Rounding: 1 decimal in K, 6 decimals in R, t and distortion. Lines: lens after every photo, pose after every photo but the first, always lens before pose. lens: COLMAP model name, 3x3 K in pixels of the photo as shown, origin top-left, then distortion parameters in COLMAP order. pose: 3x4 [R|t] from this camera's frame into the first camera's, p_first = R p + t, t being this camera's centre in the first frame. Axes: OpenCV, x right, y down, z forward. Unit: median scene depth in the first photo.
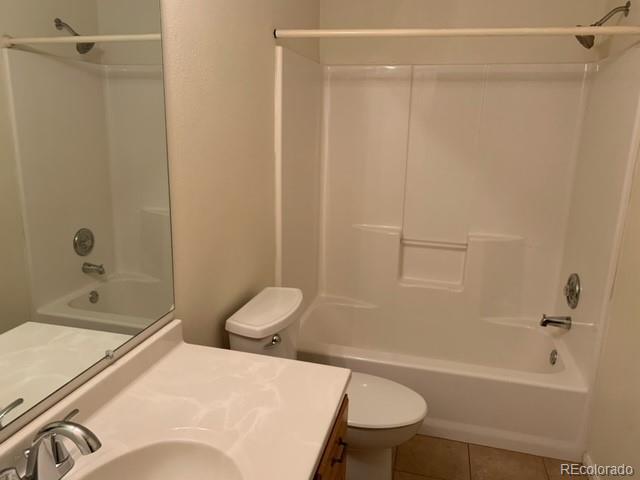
lens RADIAL K [[484.5, 0, 318.7], [0, 484.5, 242.0], [0, 0, 1]] dist [0.008828, 0.003965]
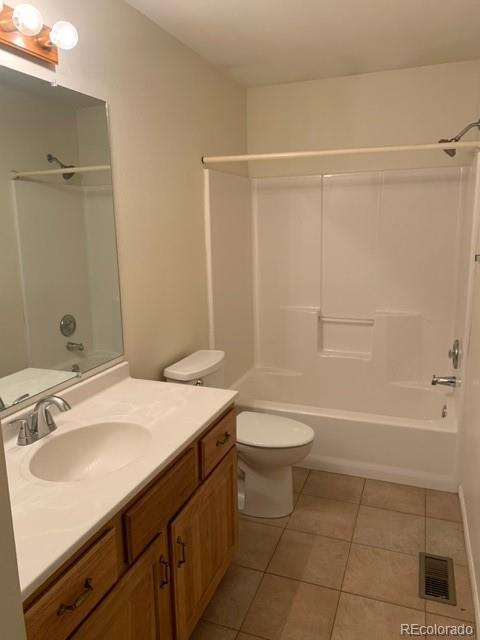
lens RADIAL K [[481.9, 0, 240.6], [0, 481.9, 318.5], [0, 0, 1]] dist [0.066635, -0.100962]
pose [[0.993225, -0.018933, -0.114652, 0.131714], [0.013338, 0.998691, -0.049372, 0.062922], [0.115437, 0.047508, 0.992178, -0.246605]]
